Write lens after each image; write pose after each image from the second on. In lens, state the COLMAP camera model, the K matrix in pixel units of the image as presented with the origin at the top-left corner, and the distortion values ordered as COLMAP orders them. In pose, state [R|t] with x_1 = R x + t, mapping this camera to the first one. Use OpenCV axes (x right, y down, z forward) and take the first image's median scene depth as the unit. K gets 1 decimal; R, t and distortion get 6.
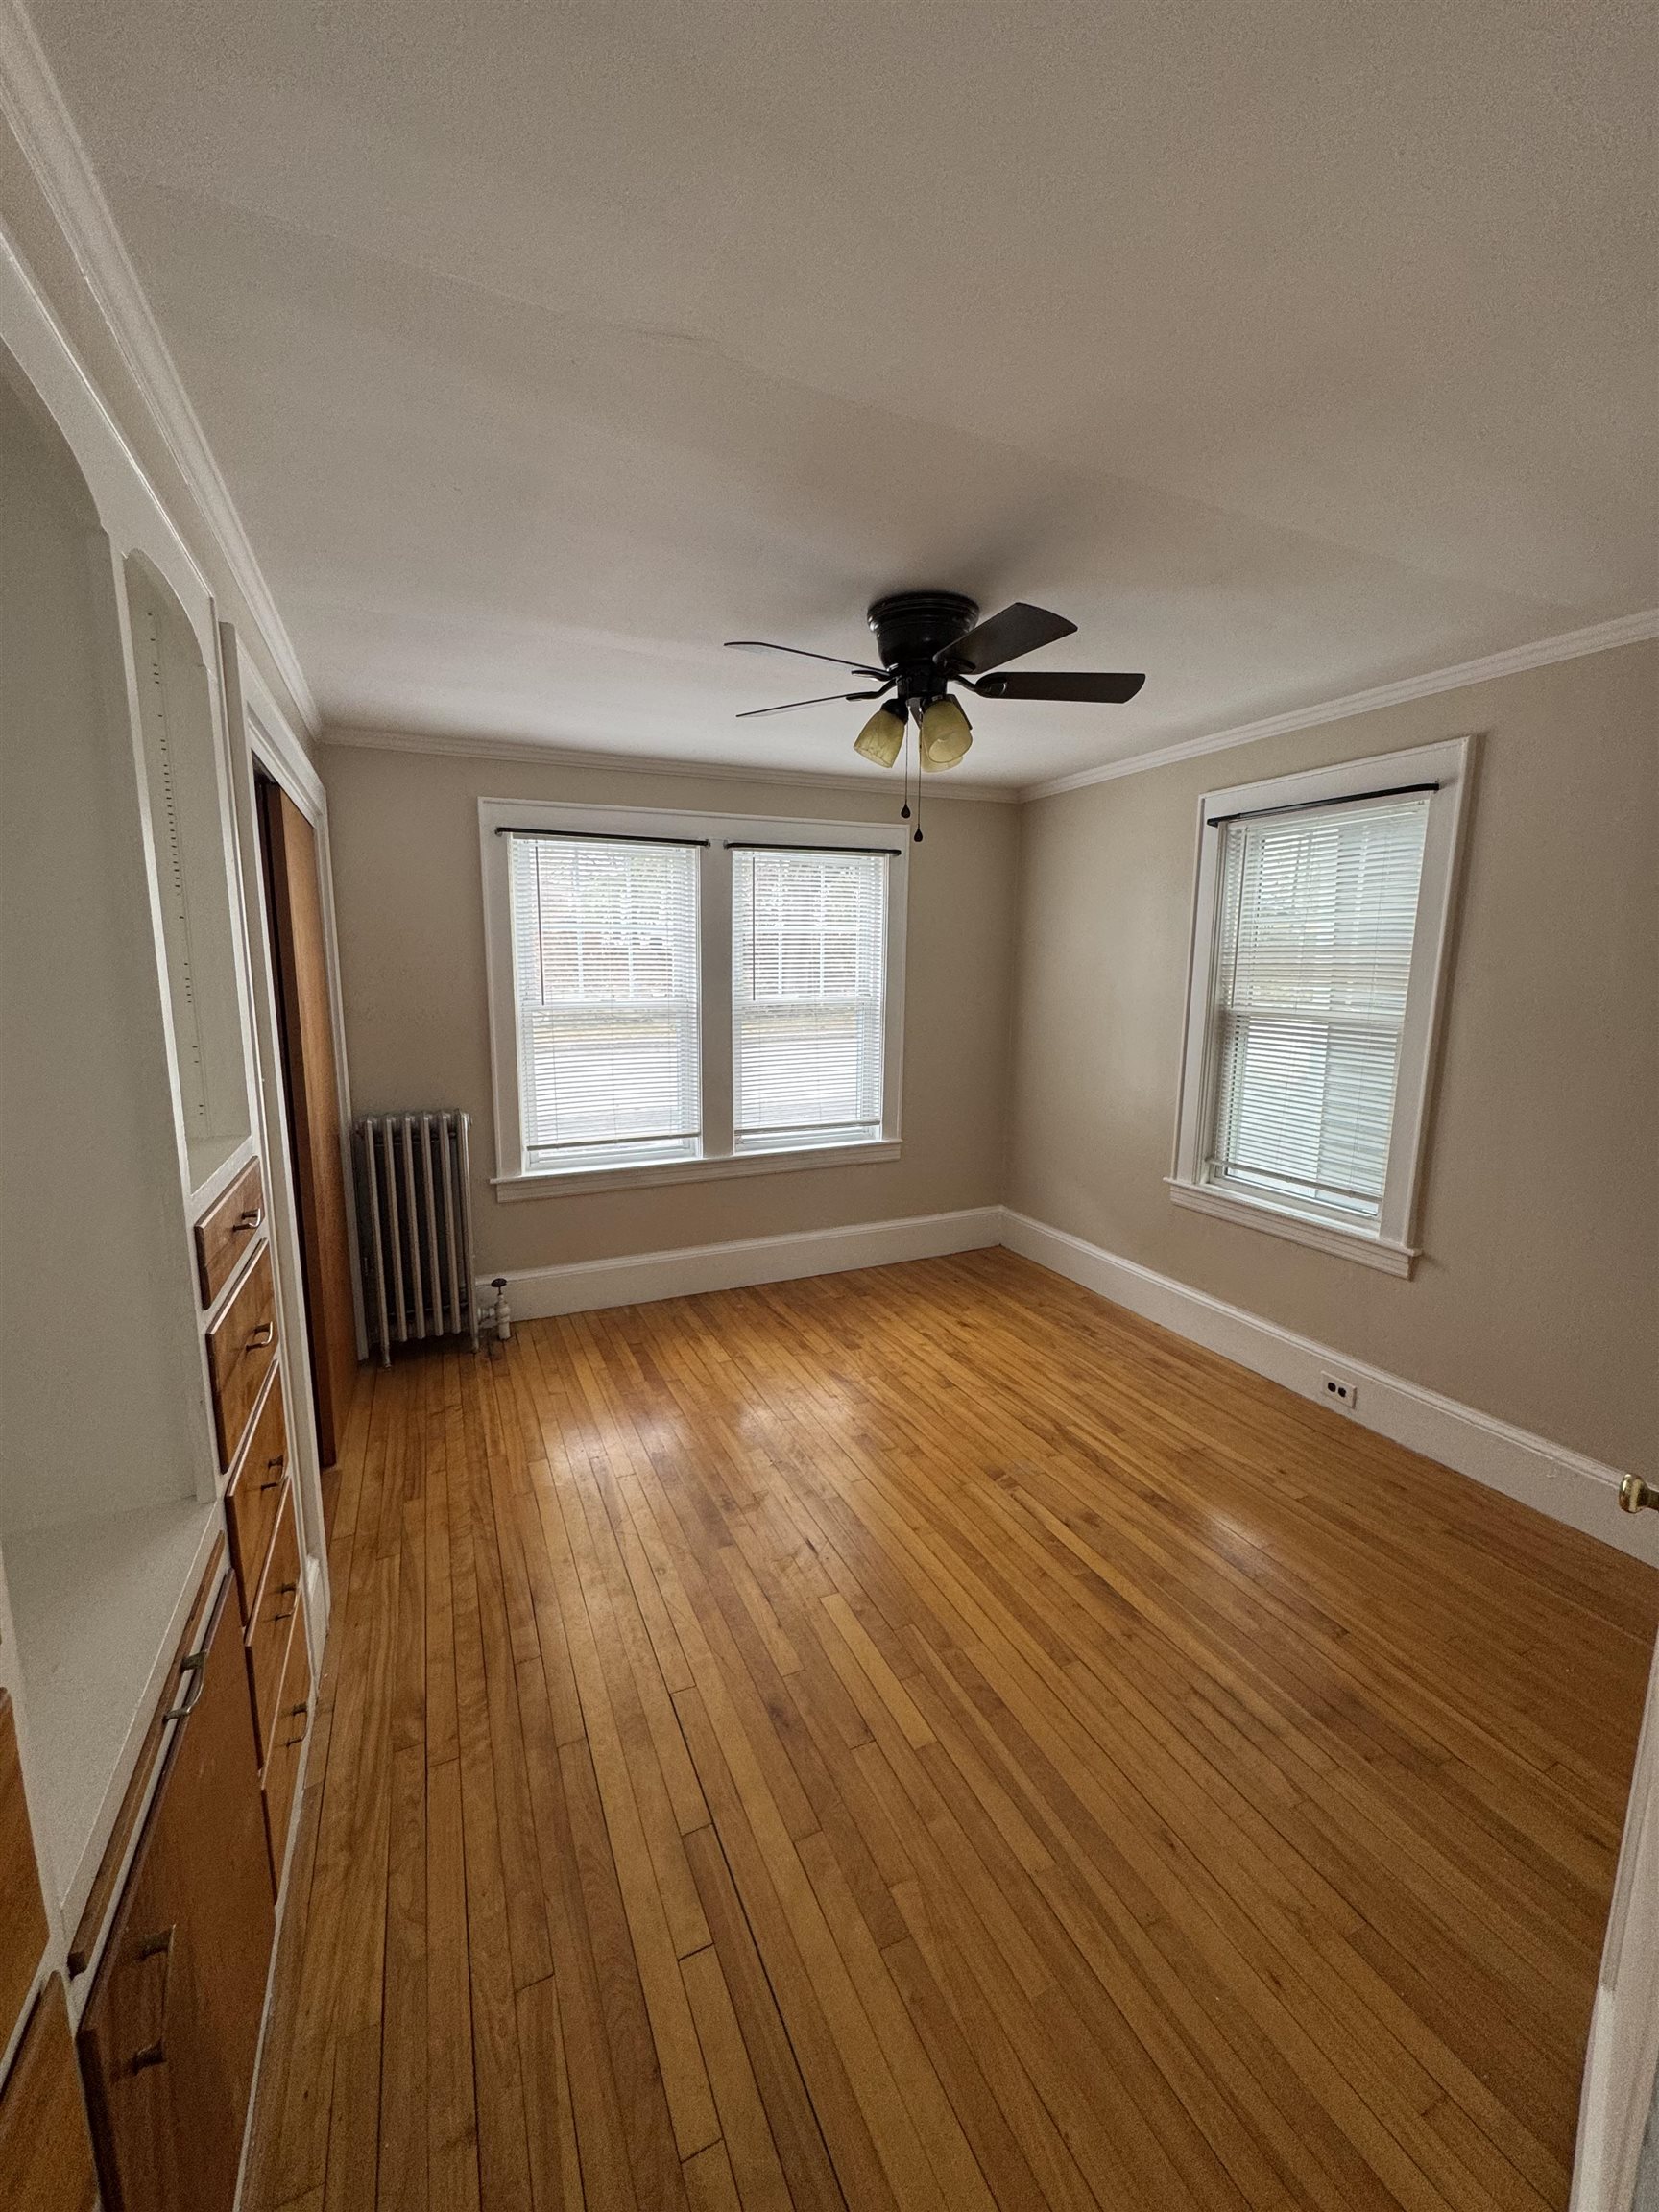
lens RADIAL K [[885.1, 0, 830.9], [0, 885.1, 1107.9], [0, 0, 1]] dist [-0.004088, 0.000389]
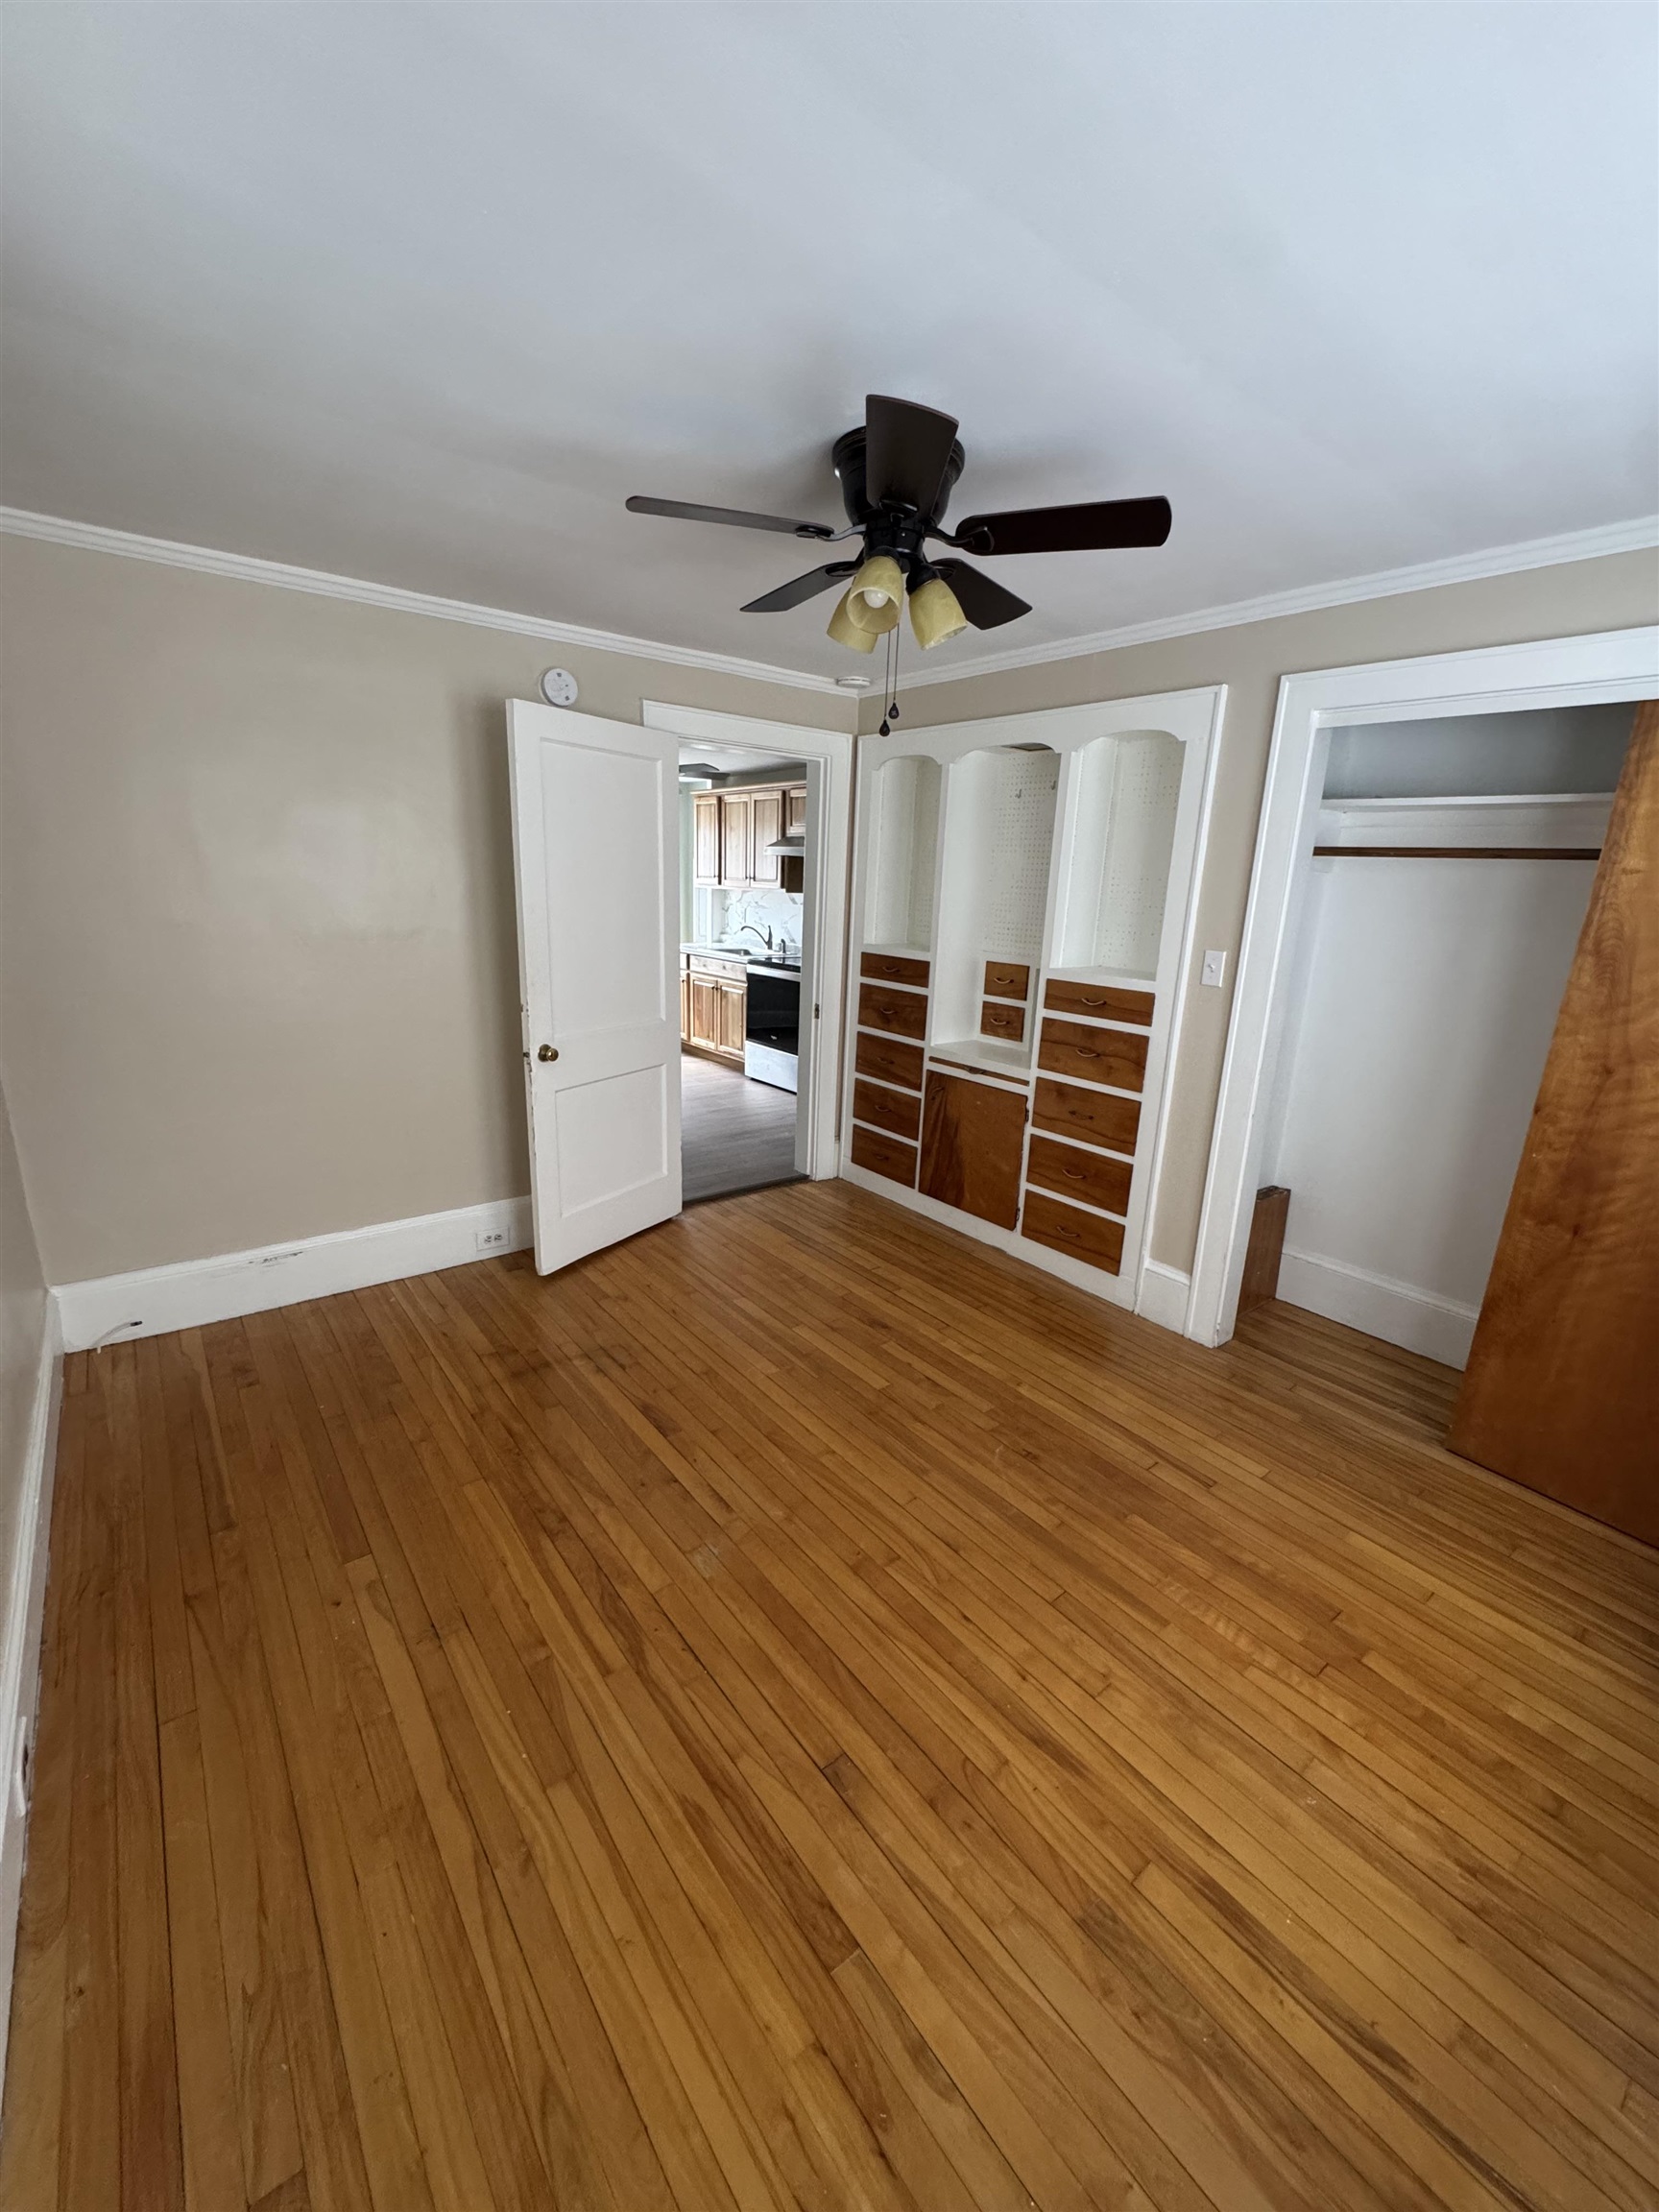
lens RADIAL K [[885.1, 0, 832.9], [0, 885.1, 1107.3], [0, 0, 1]] dist [-0.004088, 0.000389]
pose [[-0.970342, 0.009860, -0.241534, 0.324098], [-0.089989, 0.912621, 0.398779, -0.276640], [0.224361, 0.408688, -0.884667, 1.685183]]
